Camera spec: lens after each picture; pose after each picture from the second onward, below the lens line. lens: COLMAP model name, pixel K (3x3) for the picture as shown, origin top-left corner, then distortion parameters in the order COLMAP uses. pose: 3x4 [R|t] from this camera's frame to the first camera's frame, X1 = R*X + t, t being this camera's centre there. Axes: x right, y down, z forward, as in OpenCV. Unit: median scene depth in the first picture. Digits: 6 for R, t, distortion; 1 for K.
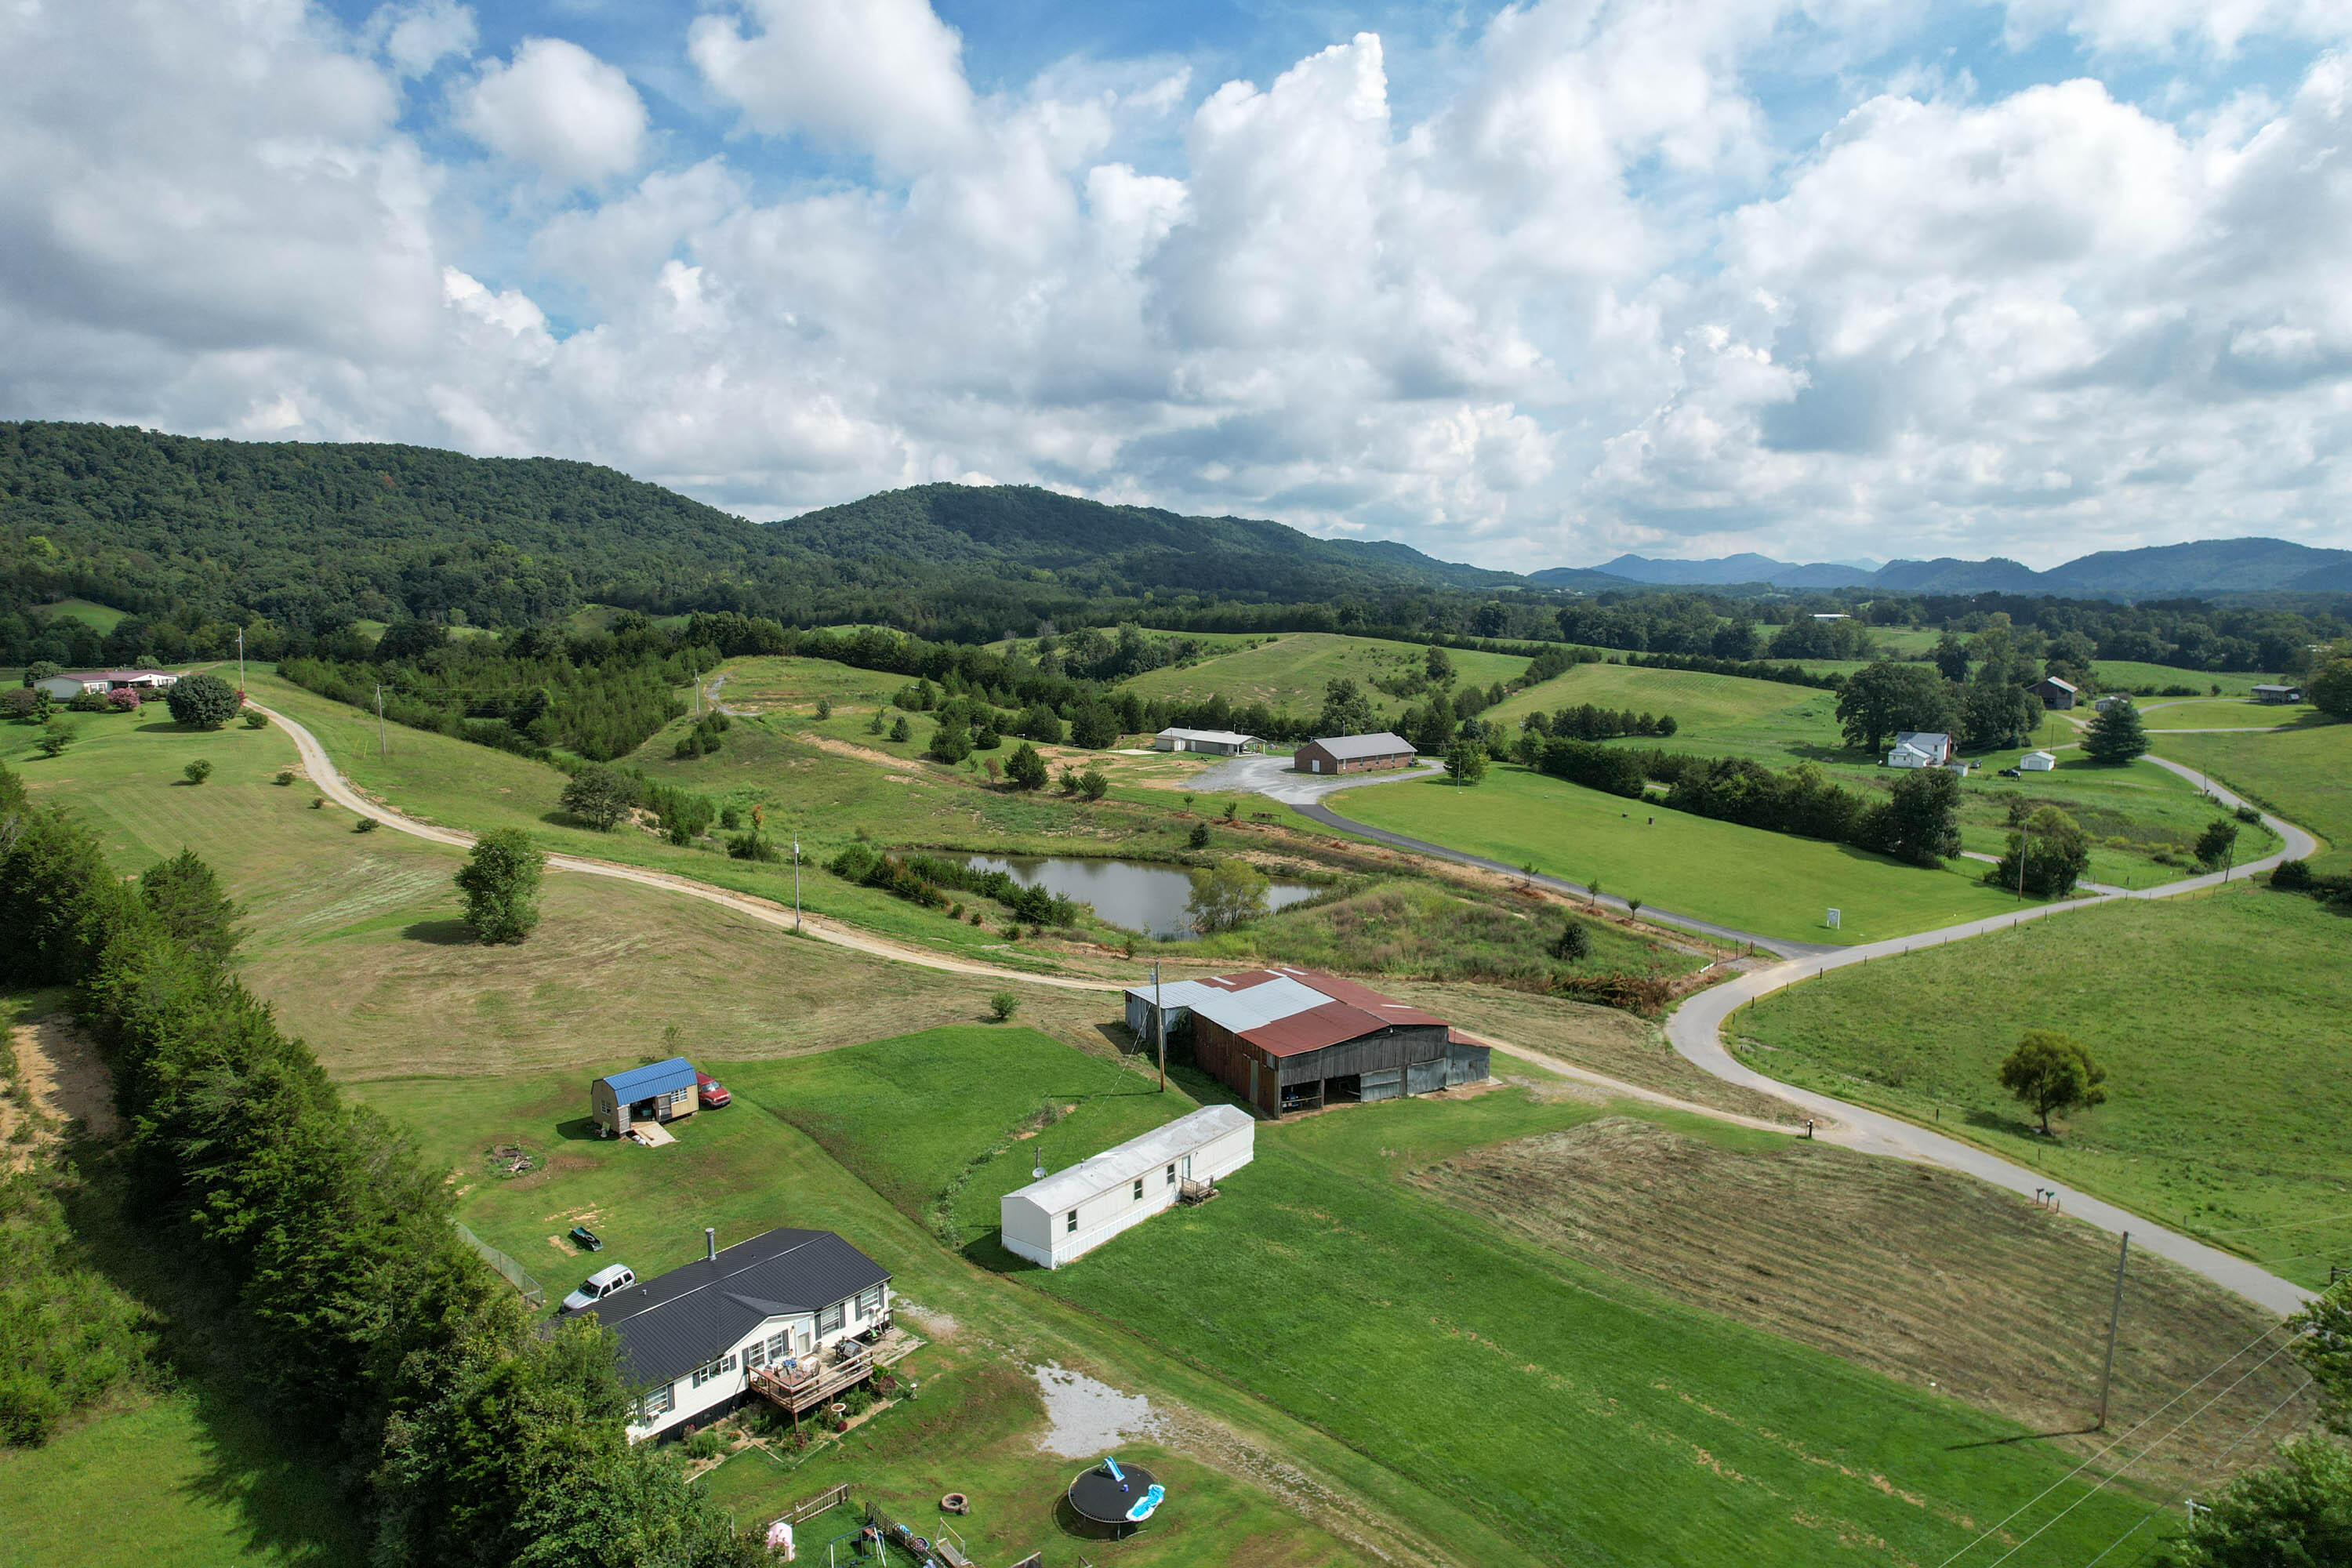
lens RADIAL K [[1507.6, 0, 1179.3], [0, 1507.6, 771.6], [0, 0, 1]] dist [-0.082632, 0.078293]
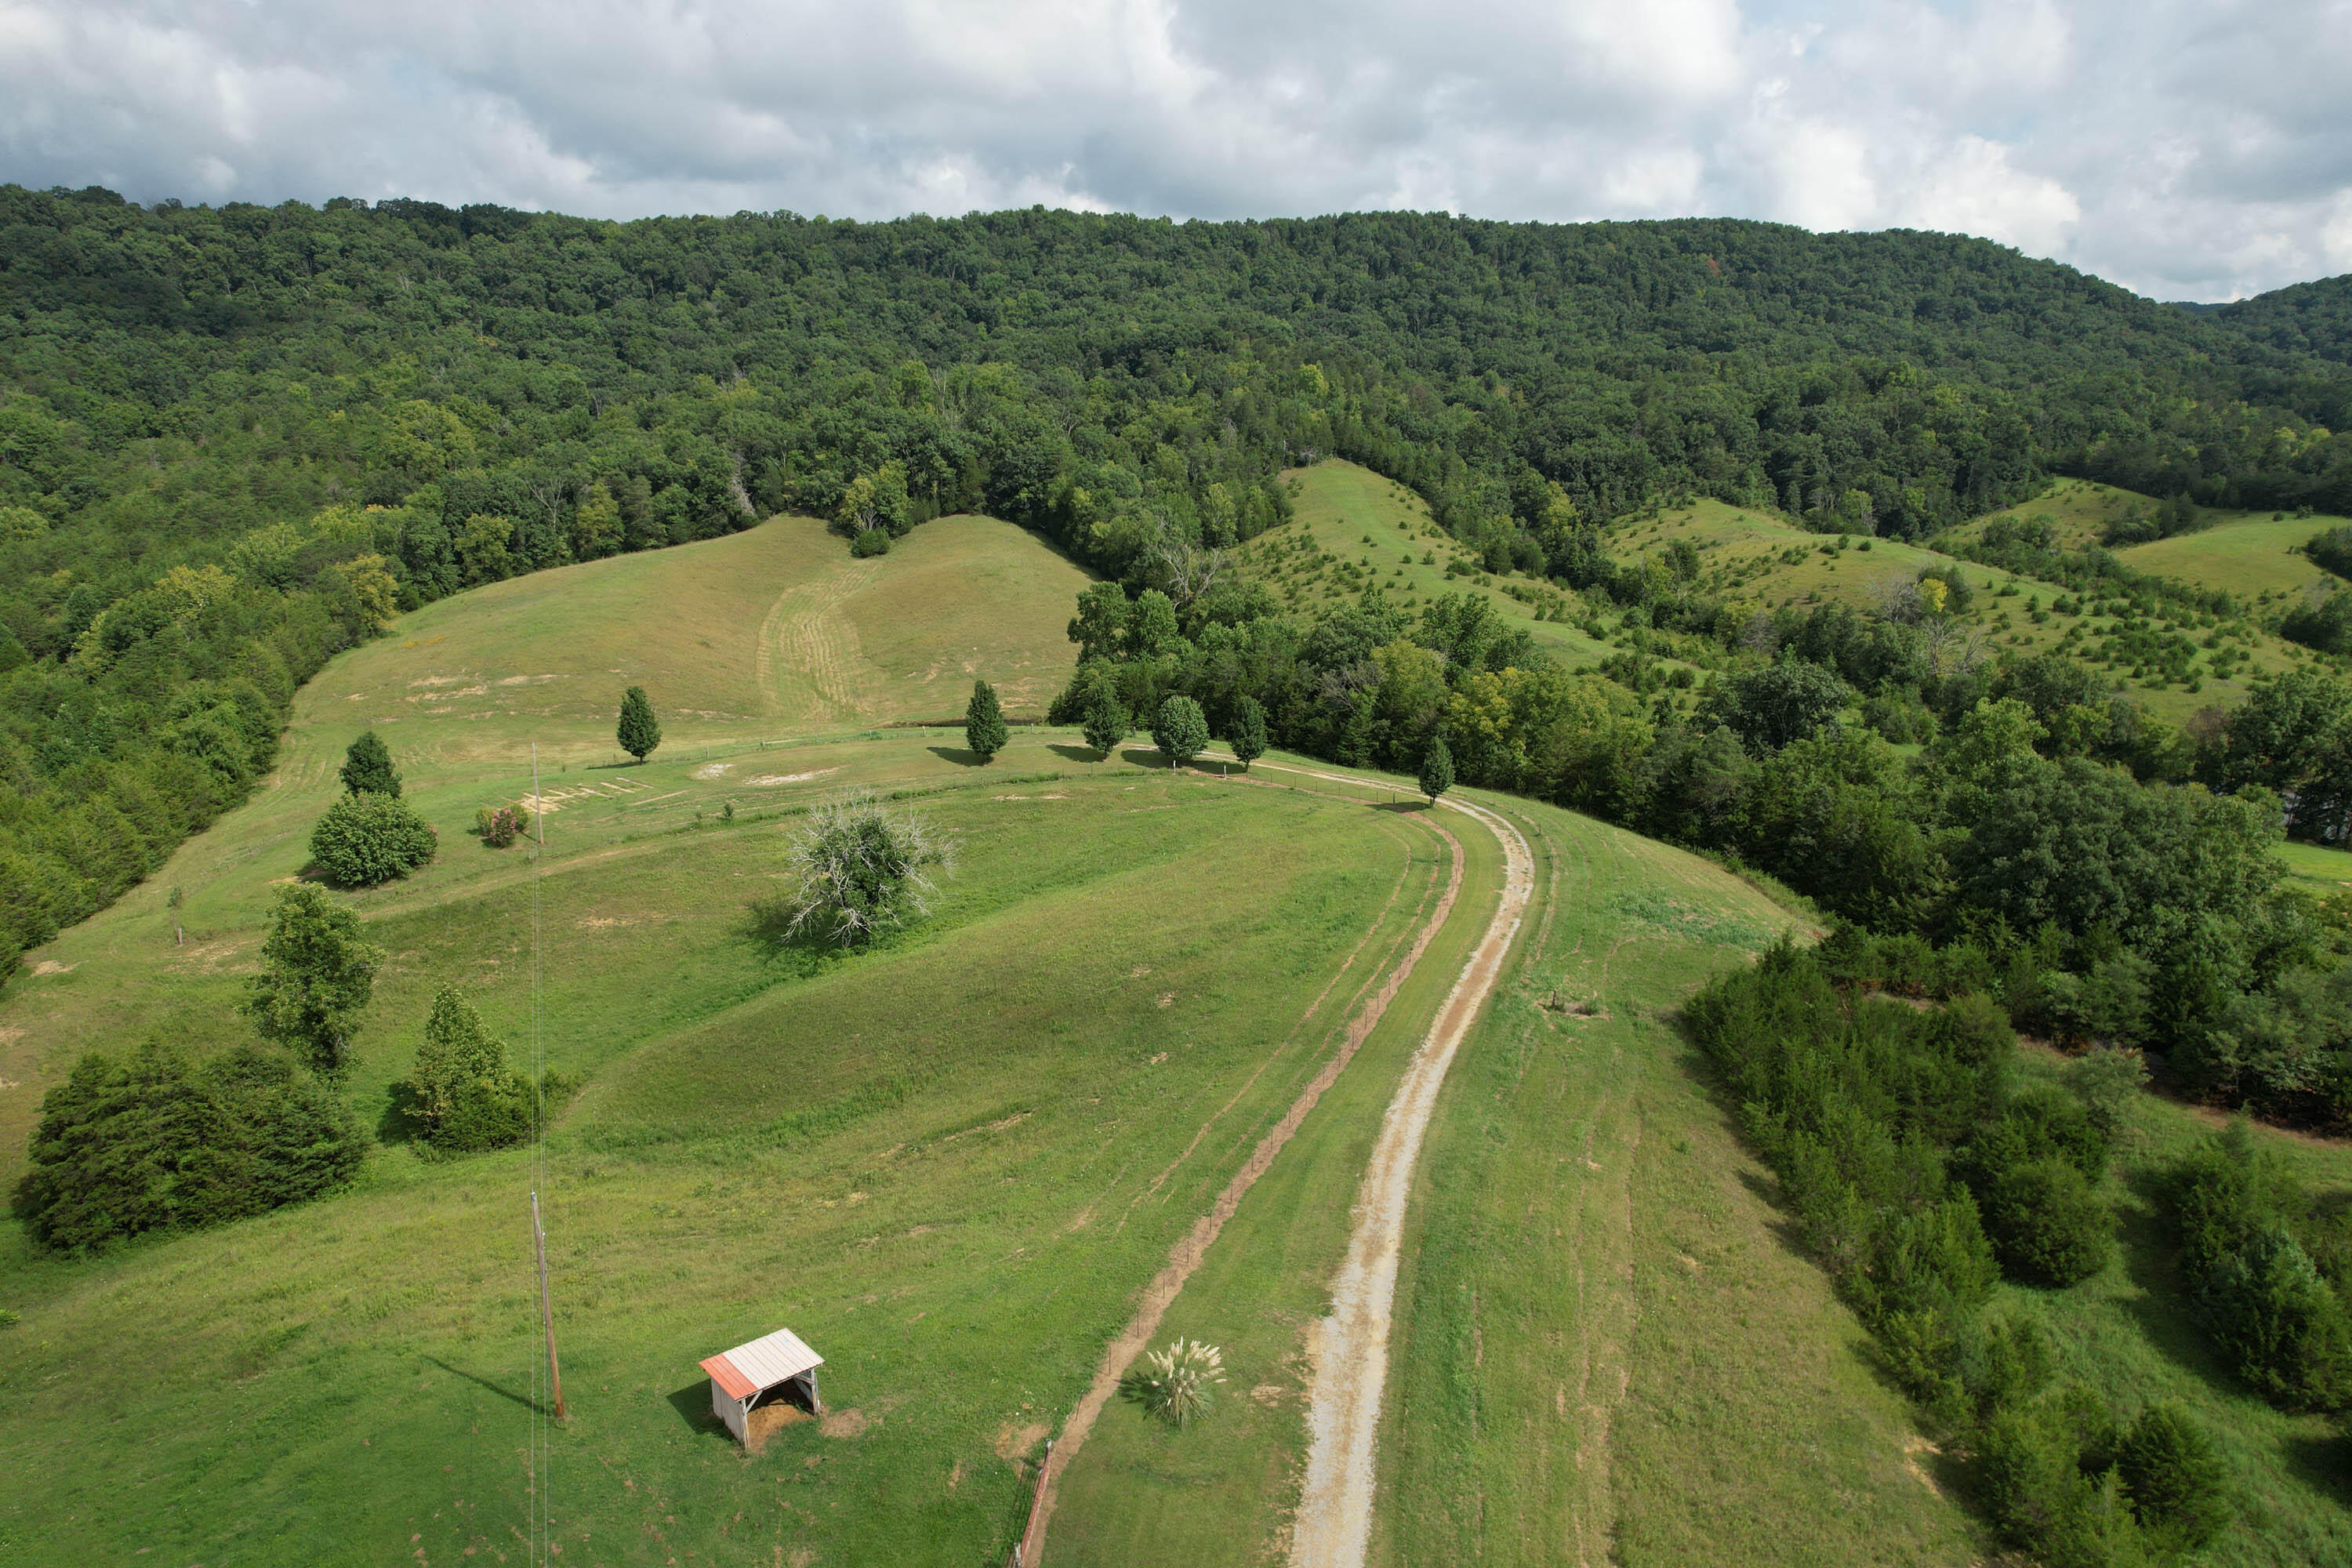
lens RADIAL K [[1502.5, 0, 1176.0], [0, 1502.5, 784.0], [0, 0, 1]] dist [-0.072167, 0.061267]
pose [[0.710596, 0.189806, -0.677515, -0.441414], [-0.087897, 0.979330, 0.182171, -0.135123], [0.698088, -0.069899, 0.712592, 0.652952]]
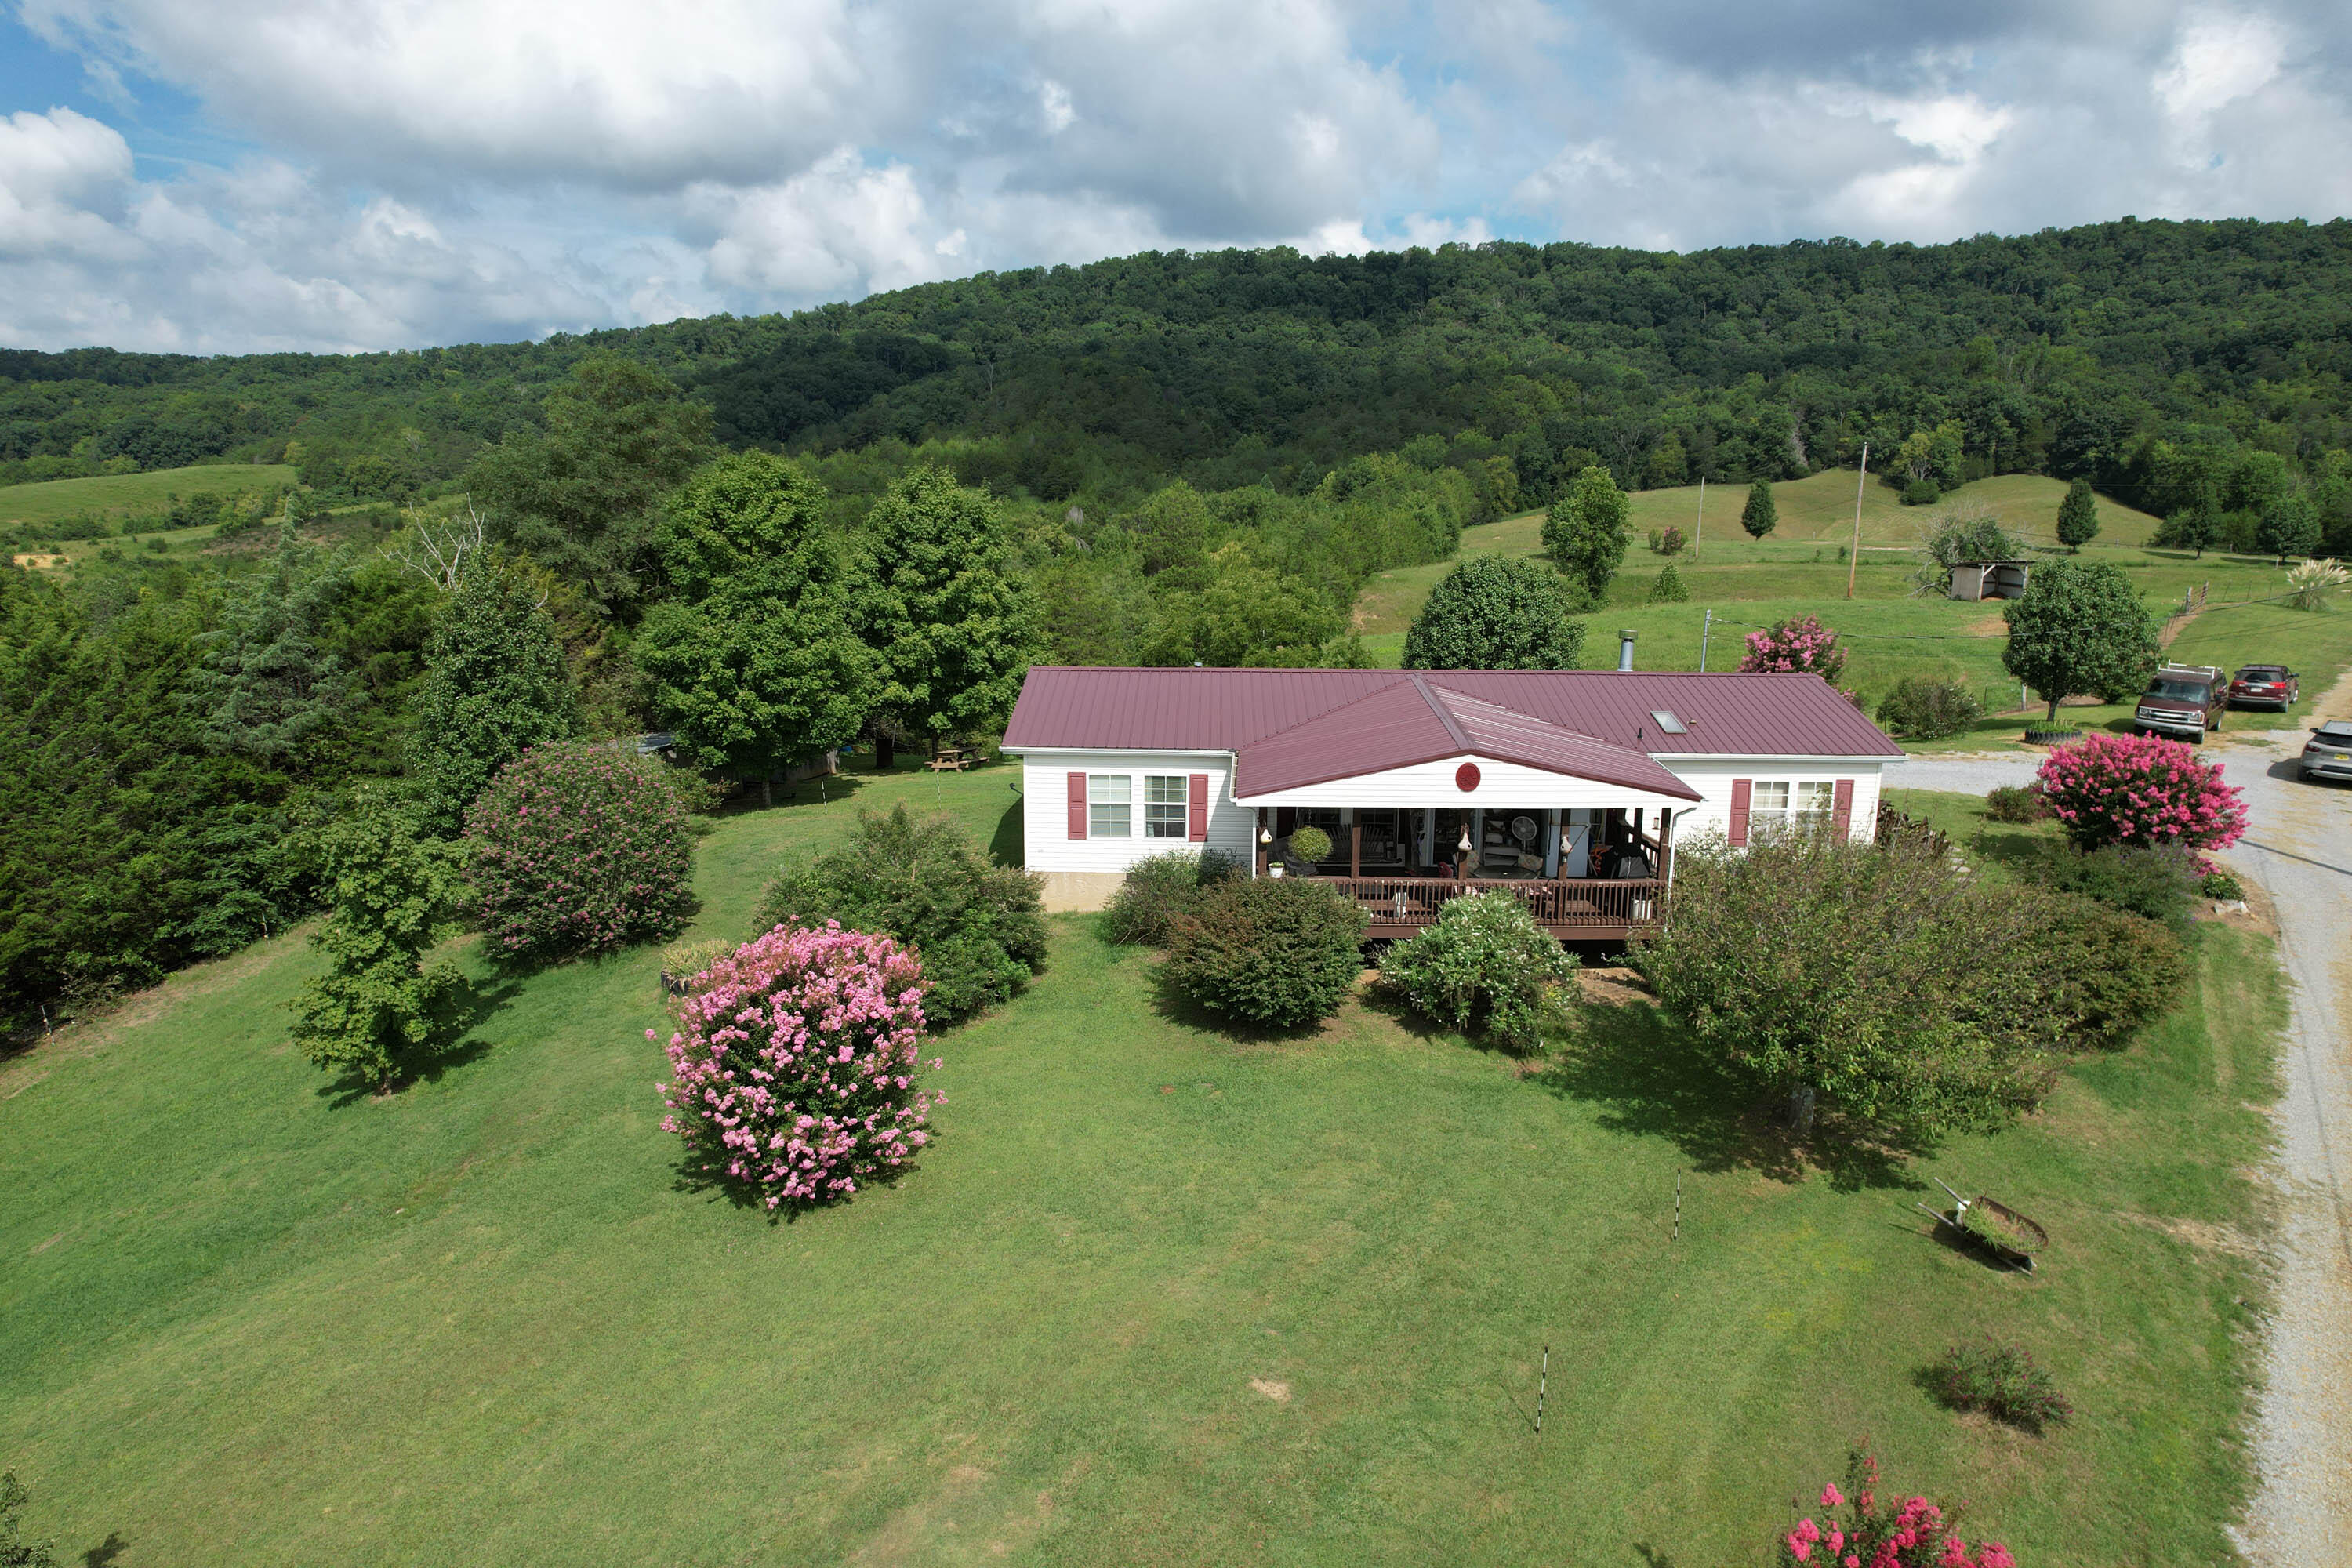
lens RADIAL K [[1509.1, 0, 1170.2], [0, 1509.1, 779.0], [0, 0, 1]] dist [-0.092674, 0.083317]
pose [[0.160383, 0.216379, -0.963046, -0.346817], [-0.125578, 0.972221, 0.197527, -0.047904], [0.979034, 0.089258, 0.183100, 0.557991]]
